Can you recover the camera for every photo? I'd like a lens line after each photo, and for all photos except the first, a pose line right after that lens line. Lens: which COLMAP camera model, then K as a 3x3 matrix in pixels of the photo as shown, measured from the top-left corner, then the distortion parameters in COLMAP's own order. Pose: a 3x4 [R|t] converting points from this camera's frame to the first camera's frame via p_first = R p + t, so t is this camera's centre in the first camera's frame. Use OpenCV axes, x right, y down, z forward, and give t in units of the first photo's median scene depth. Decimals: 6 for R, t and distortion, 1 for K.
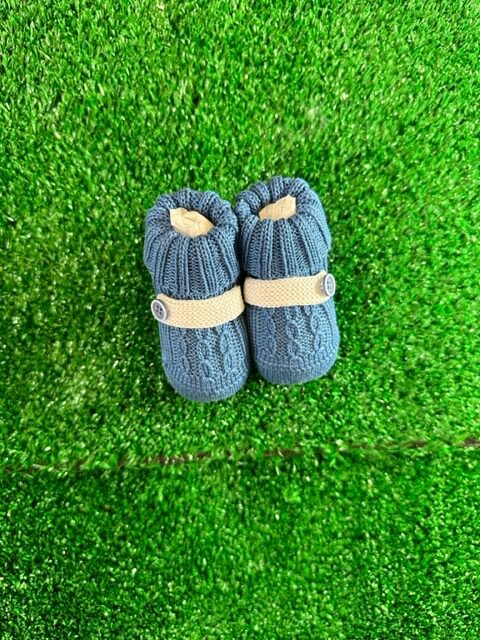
lens RADIAL K [[439.9, 0, 240.1], [0, 439.9, 315.1], [0, 0, 1]] dist [-0.046933, 0.015479]
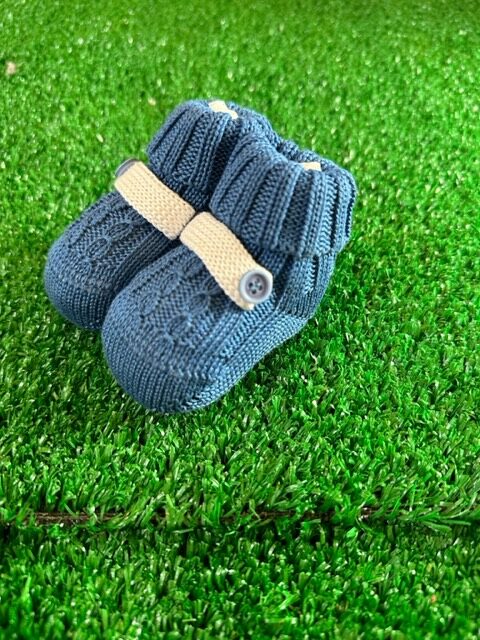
lens RADIAL K [[439.9, 0, 243.2], [0, 439.9, 325.1], [0, 0, 1]] dist [-0.046933, 0.015479]
pose [[0.998283, -0.010005, -0.057719, 0.112080], [-0.025396, 0.813981, -0.580337, 0.441744], [0.052788, 0.580806, 0.812329, 0.409268]]
